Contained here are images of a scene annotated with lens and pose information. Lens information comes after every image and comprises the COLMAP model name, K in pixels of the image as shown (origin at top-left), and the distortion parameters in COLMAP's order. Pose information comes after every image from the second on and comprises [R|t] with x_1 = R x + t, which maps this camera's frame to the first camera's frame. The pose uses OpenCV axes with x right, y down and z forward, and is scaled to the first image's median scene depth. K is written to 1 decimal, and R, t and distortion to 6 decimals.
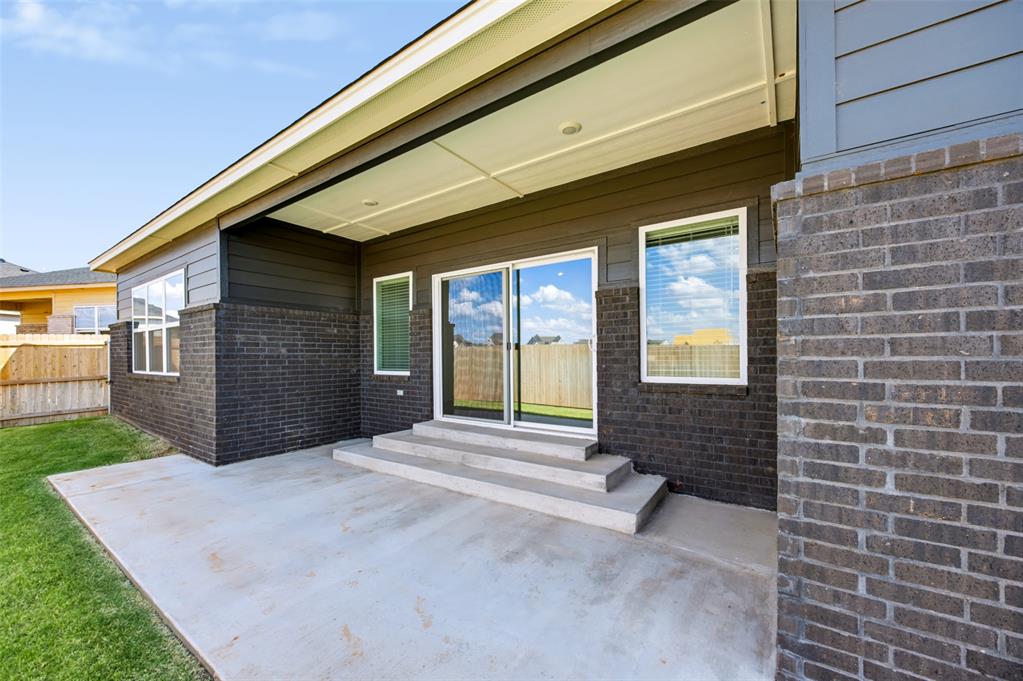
lens RADIAL K [[397.4, 0, 510.8], [0, 397.4, 368.3], [0, 0, 1]] dist [-0.002768, -0.000415]
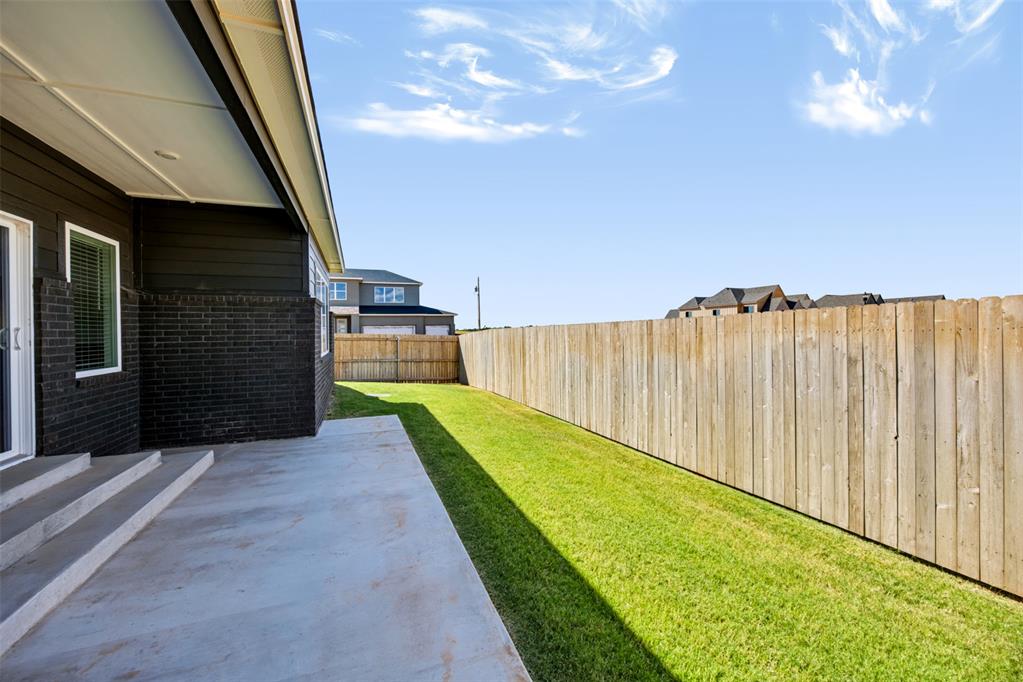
lens RADIAL K [[398.7, 0, 507.0], [0, 398.7, 328.7], [0, 0, 1]] dist [0.000182, 0.000100]
pose [[-0.825839, 0.022931, 0.563439, -0.810247], [0.037114, 0.999217, 0.013733, -0.045303], [-0.562683, 0.032252, -0.826043, 0.856691]]
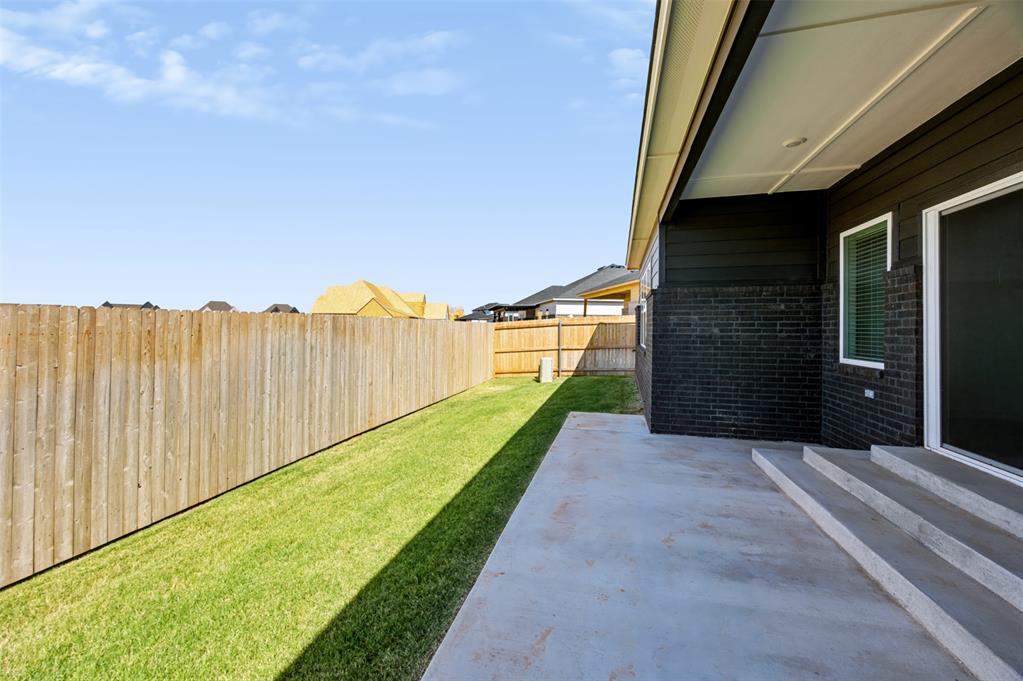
lens RADIAL K [[398.7, 0, 507.0], [0, 398.7, 328.2], [0, 0, 1]] dist [0.000182, 0.000100]
pose [[0.337341, 0.005751, -0.941365, 0.166211], [-0.033941, 0.999405, -0.006057, -0.027503], [0.940771, 0.033994, 0.337335, 0.195567]]
